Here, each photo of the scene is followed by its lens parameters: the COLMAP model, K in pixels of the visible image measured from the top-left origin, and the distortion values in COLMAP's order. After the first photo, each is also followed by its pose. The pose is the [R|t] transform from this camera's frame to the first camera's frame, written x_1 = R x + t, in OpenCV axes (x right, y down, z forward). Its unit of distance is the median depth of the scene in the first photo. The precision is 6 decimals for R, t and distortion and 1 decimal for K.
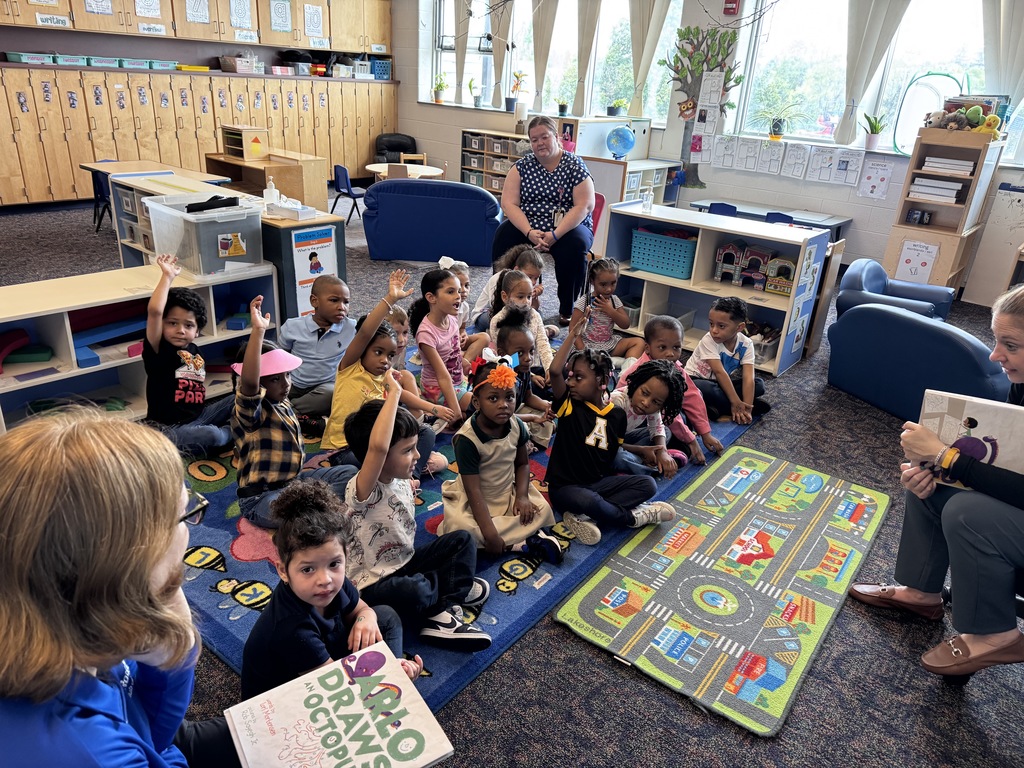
lens RADIAL K [[715.8, 0, 512.0], [0, 715.8, 384.0], [0, 0, 1]] dist [-0.000908, -0.004132]
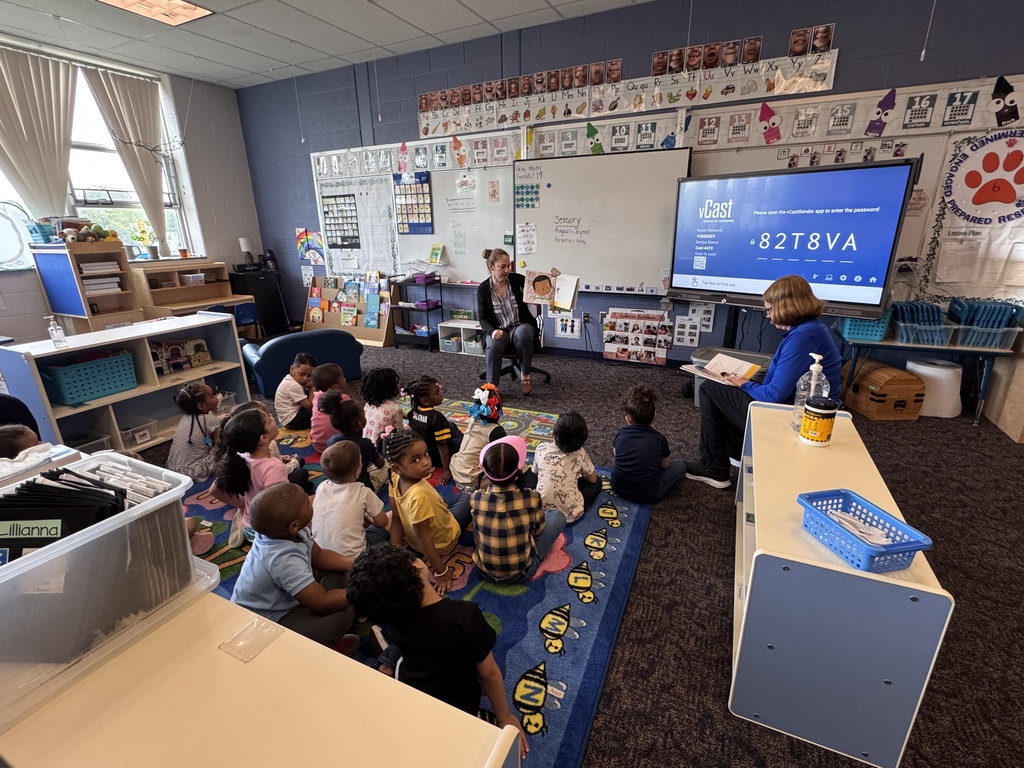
lens RADIAL K [[470.9, 0, 512.0], [0, 470.9, 384.0], [0, 0, 1]] dist [0.000892, -0.000105]
pose [[-0.226076, -0.361007, 0.904745, -0.476763], [0.394177, 0.815449, 0.423873, -0.202822], [-0.890794, 0.452457, -0.042053, 0.455188]]
